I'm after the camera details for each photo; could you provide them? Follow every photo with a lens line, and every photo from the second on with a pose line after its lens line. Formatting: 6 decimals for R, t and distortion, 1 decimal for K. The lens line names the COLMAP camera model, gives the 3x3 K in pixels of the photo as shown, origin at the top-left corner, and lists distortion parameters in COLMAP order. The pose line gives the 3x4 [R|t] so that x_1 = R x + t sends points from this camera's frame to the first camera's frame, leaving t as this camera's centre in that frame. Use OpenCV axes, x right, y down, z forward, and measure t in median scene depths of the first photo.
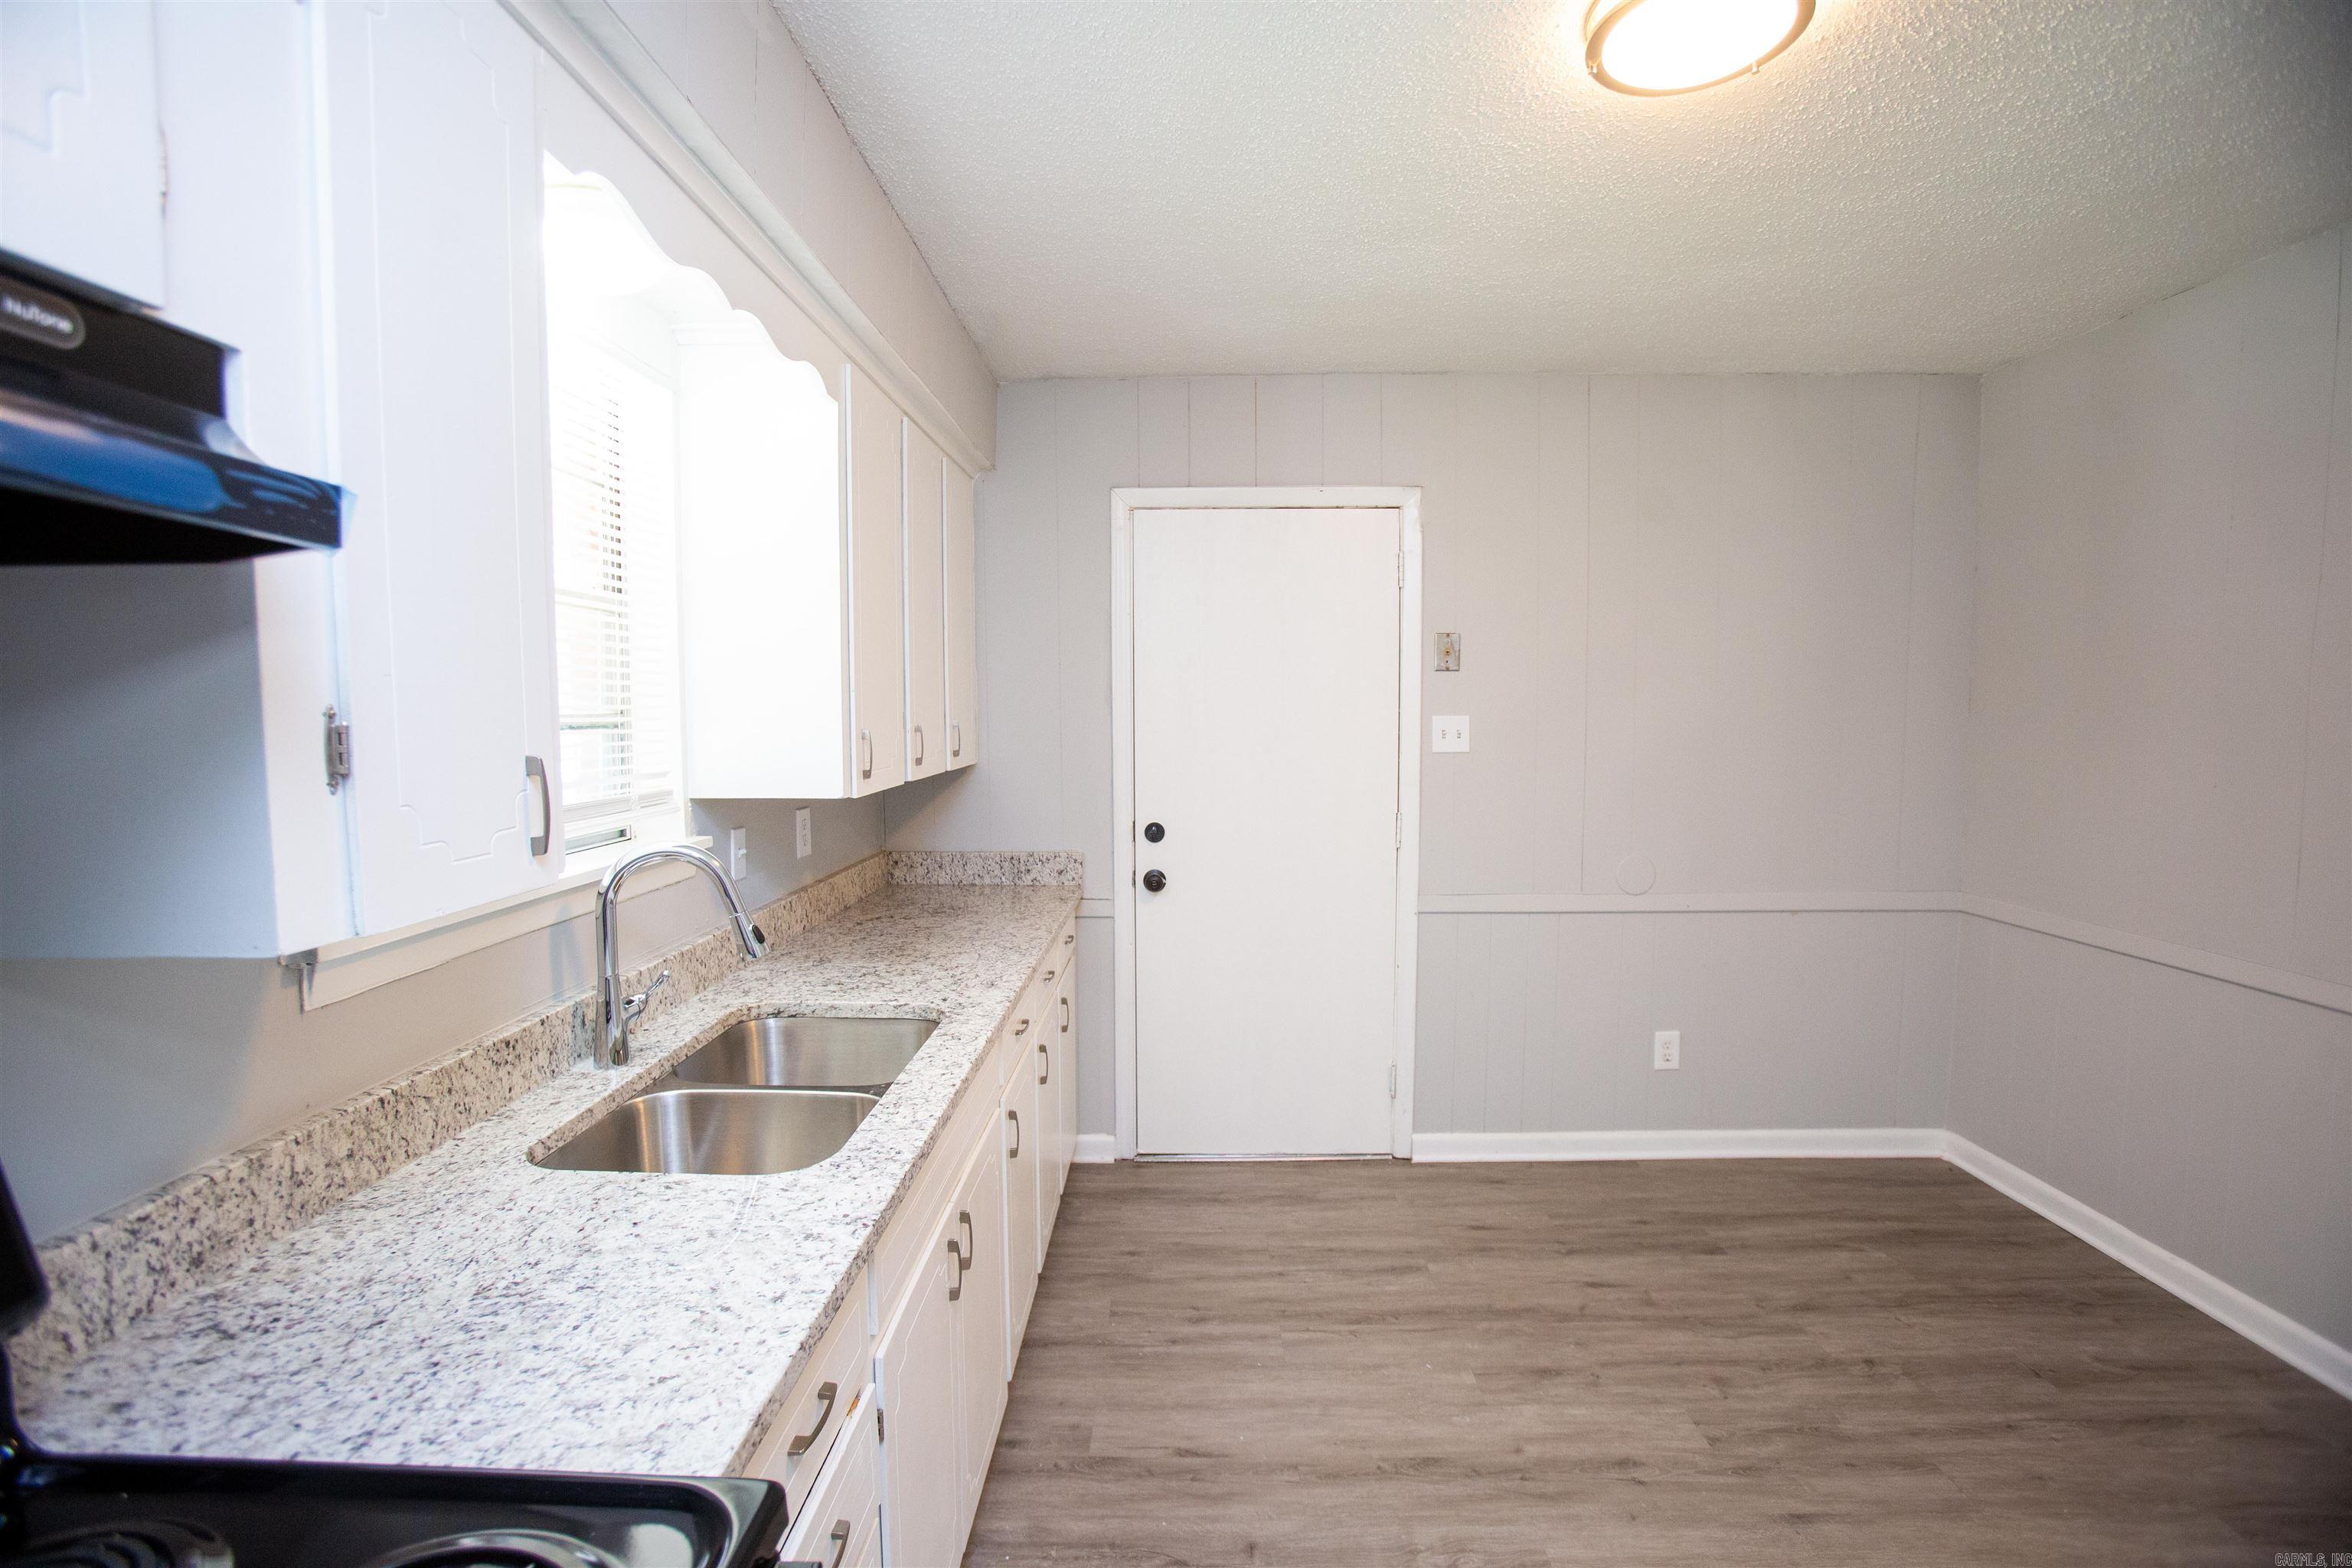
lens RADIAL K [[1054.8, 0, 1166.5], [0, 1054.8, 778.3], [0, 0, 1]] dist [-0.100190, 0.033997]
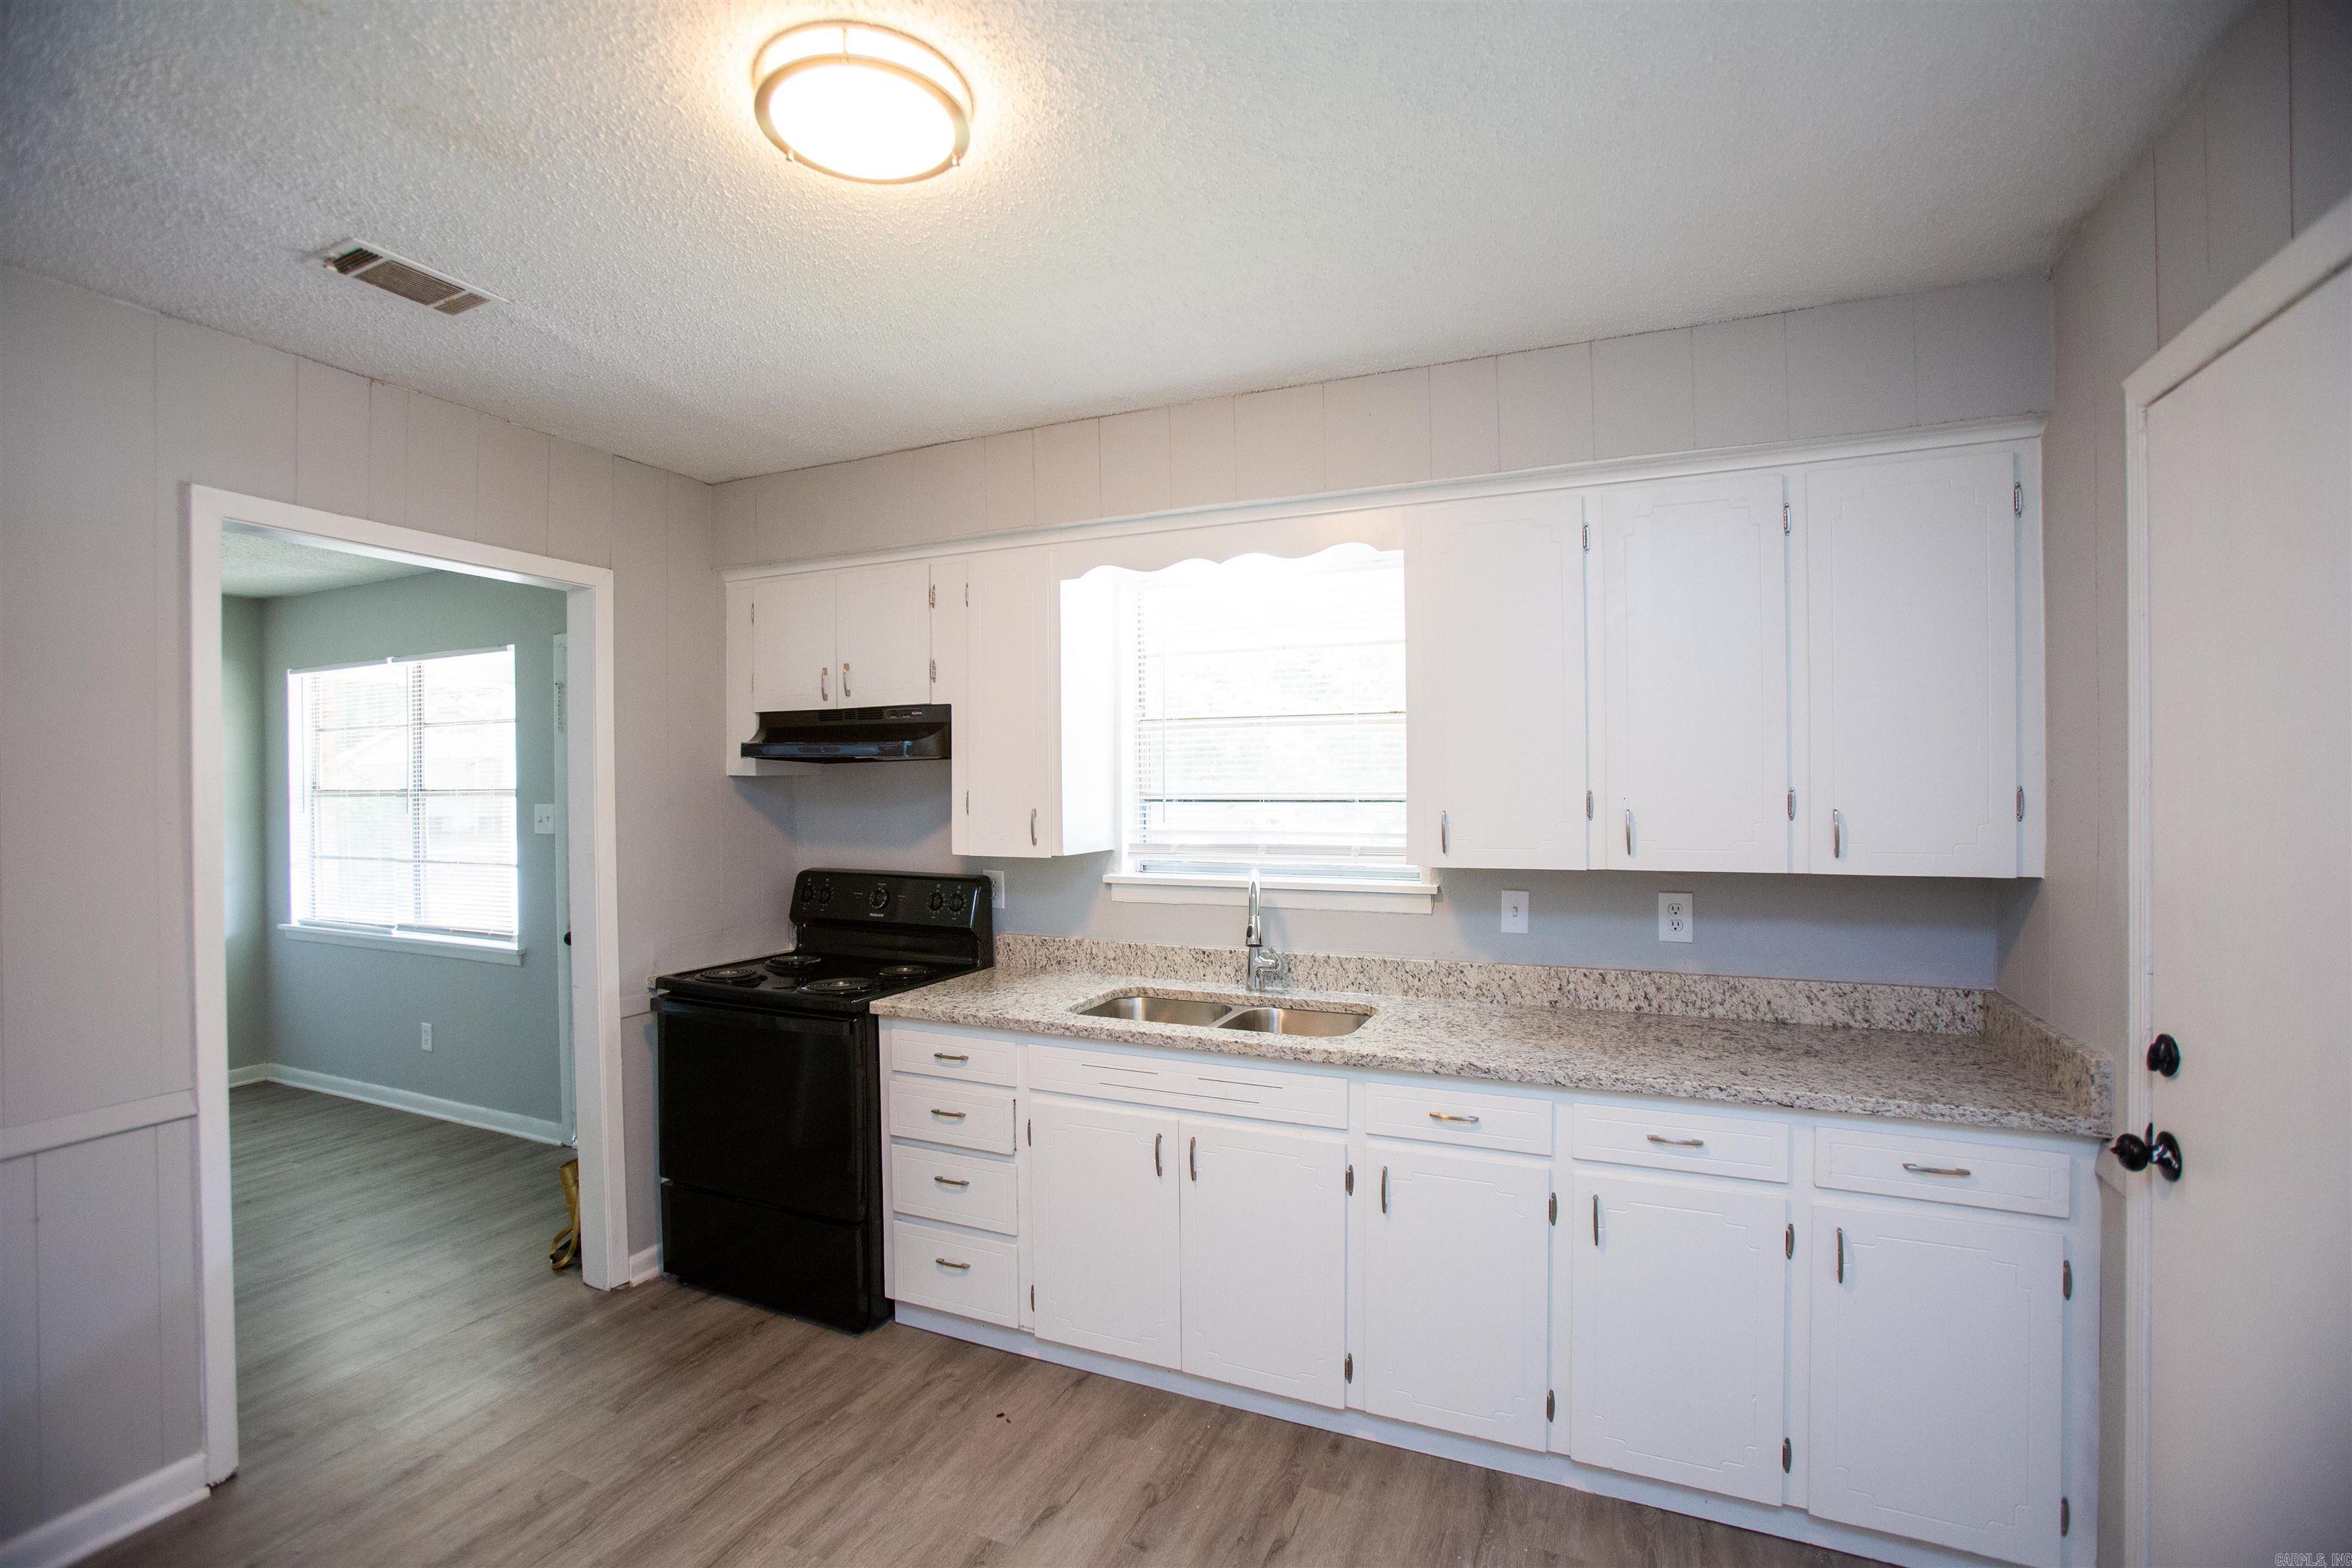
lens RADIAL K [[1054.8, 0, 1166.5], [0, 1054.8, 778.3], [0, 0, 1]] dist [-0.100190, 0.033997]
pose [[-0.378933, 0.004554, -0.925413, 1.365030], [-0.055976, 0.998044, 0.027832, -0.146938], [0.923730, 0.062347, -0.377937, 1.729504]]
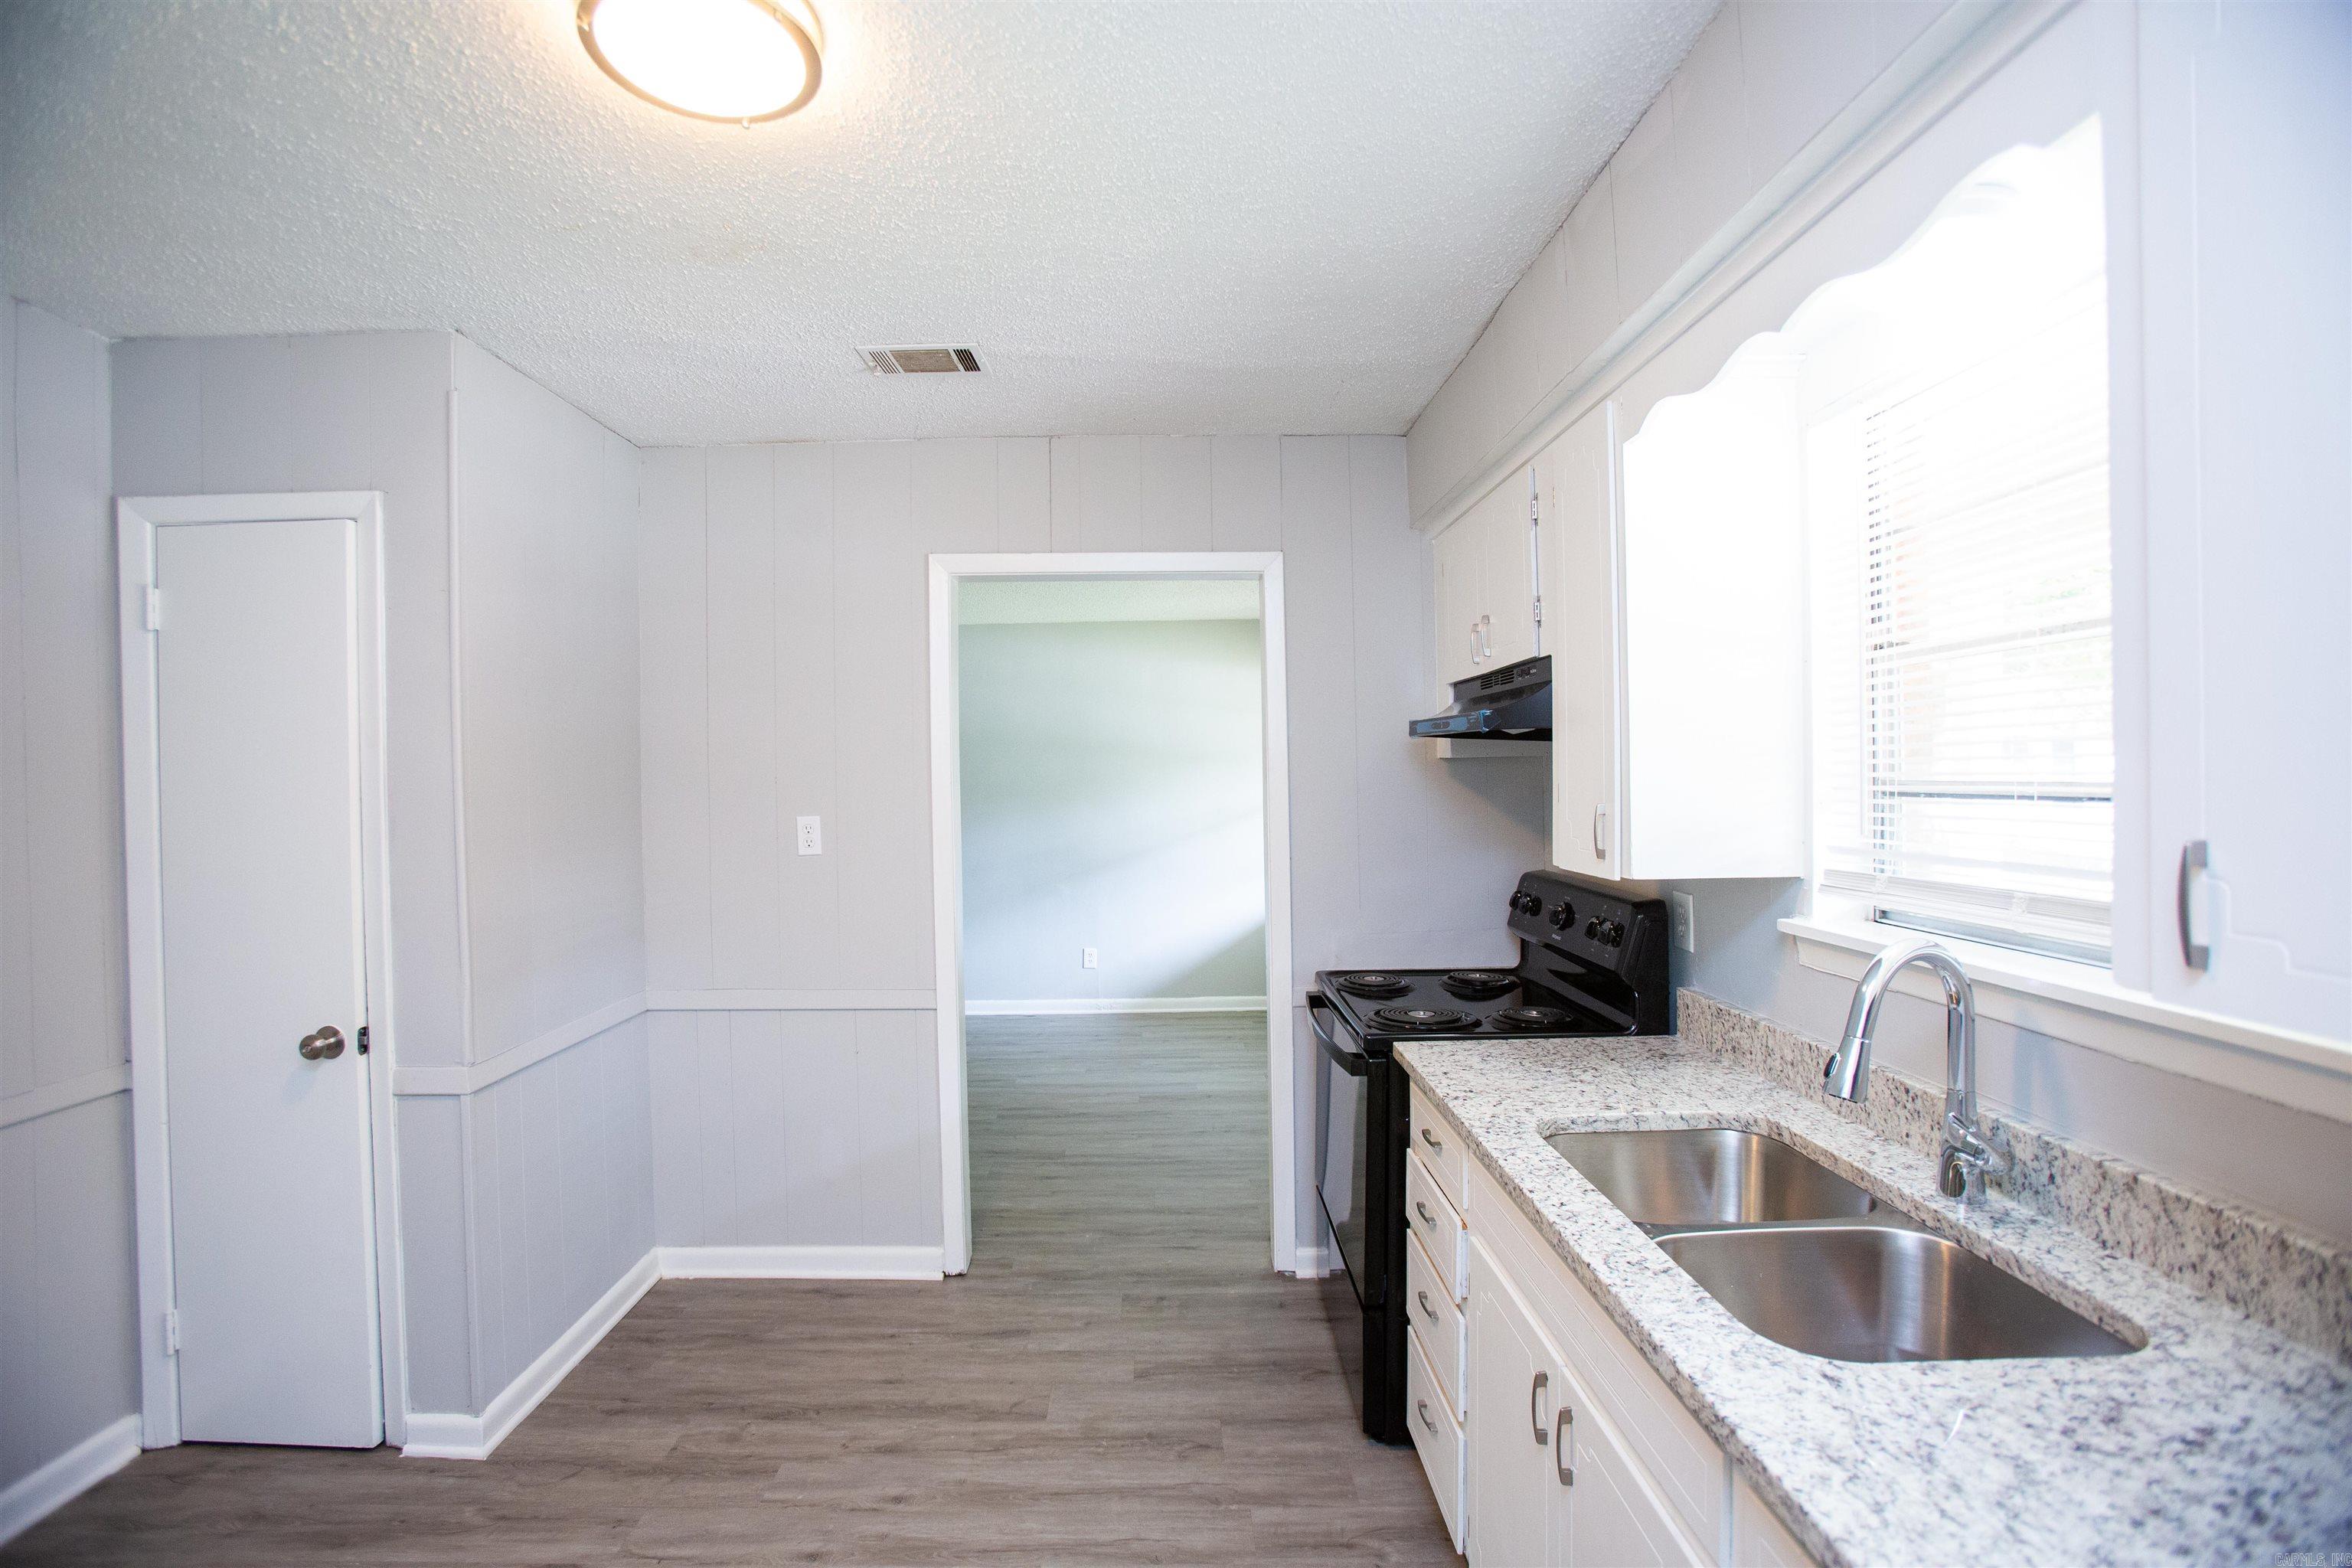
lens RADIAL K [[1054.8, 0, 1166.5], [0, 1054.8, 778.3], [0, 0, 1]] dist [-0.100190, 0.033997]
pose [[-0.999196, 0.015654, -0.036916, 0.156791], [0.012987, 0.997364, 0.071392, -0.149046], [0.037936, 0.070855, -0.996765, 2.006862]]
